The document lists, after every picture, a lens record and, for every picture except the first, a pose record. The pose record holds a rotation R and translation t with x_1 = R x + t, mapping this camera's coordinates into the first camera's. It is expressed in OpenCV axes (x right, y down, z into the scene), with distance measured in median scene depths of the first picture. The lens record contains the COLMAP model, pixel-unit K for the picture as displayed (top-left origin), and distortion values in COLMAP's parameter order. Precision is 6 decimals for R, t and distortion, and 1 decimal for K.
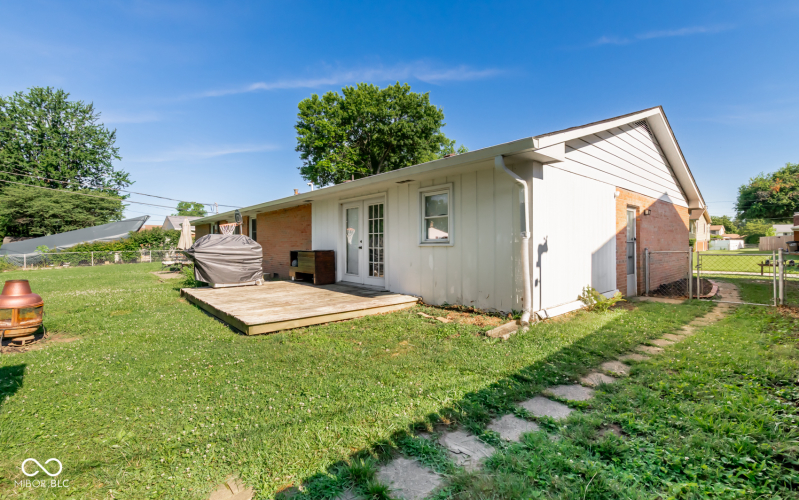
lens RADIAL K [[359.4, 0, 398.2], [0, 359.4, 240.7], [0, 0, 1]] dist [0.000303, 0.000206]
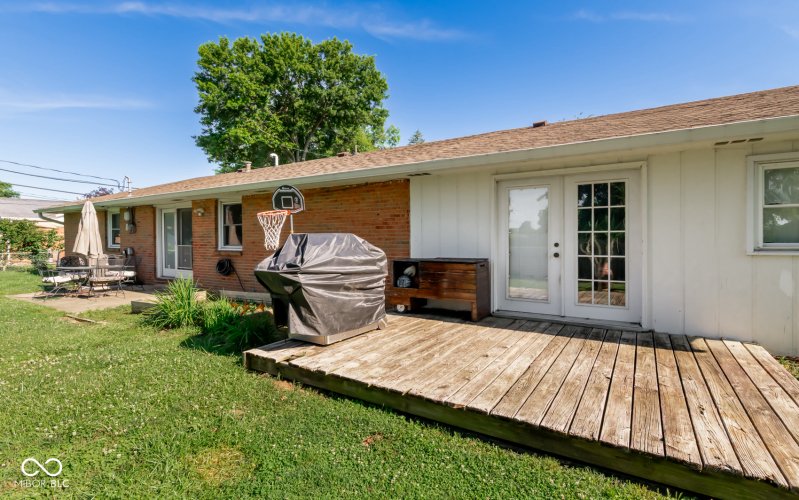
lens RADIAL K [[400.3, 0, 395.8], [0, 400.3, 232.6], [0, 0, 1]] dist [0.042988, 0.000591]
pose [[0.961299, -0.003505, 0.275486, -0.124996], [0.003756, 0.999993, -0.000387, -0.004298], [-0.275483, 0.001407, 0.961305, 0.099541]]
